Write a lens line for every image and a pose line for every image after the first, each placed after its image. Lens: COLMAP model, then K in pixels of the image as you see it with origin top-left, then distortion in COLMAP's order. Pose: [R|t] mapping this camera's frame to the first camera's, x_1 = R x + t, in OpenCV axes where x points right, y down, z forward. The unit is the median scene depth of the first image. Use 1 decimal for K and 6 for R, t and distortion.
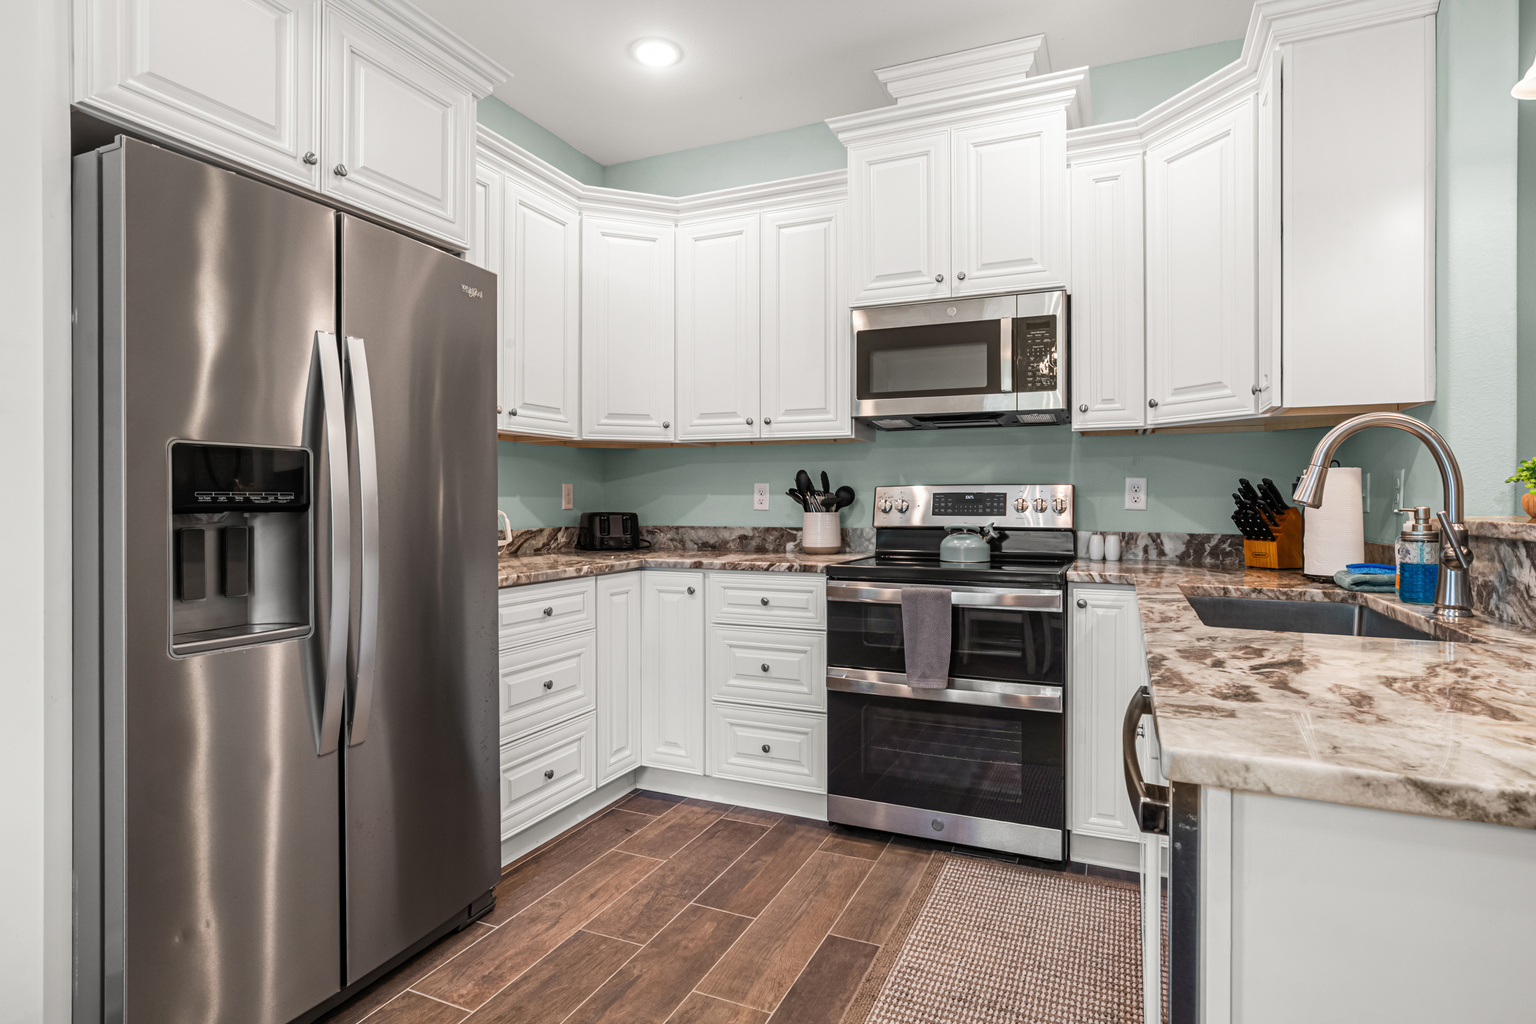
lens RADIAL K [[782.6, 0, 776.9], [0, 782.6, 514.4], [0, 0, 1]] dist [-0.033763, 0.020779]
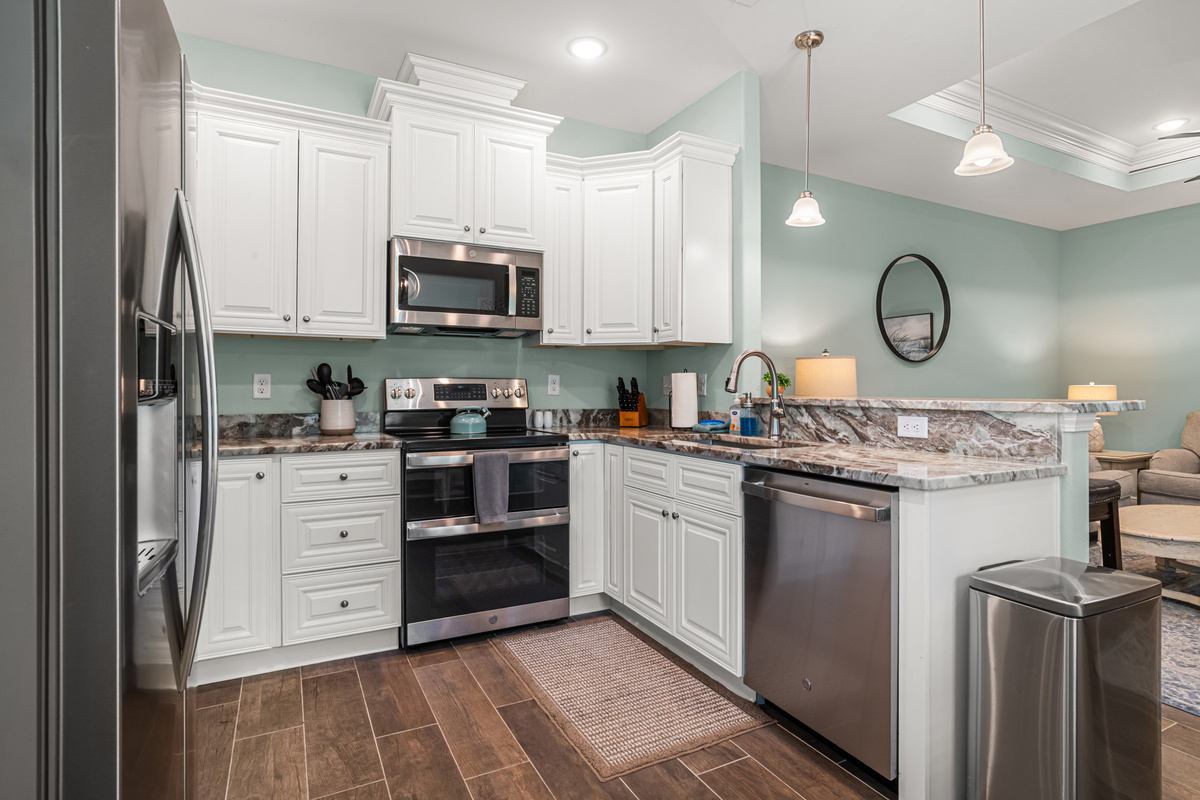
lens RADIAL K [[611.4, 0, 606.9], [0, 611.4, 401.9], [0, 0, 1]] dist [-0.033763, 0.020779]
pose [[0.625504, -0.015936, 0.780058, -0.481490], [0.014407, 0.999857, 0.008874, -0.002086], [-0.780088, 0.005687, 0.625644, 0.136073]]
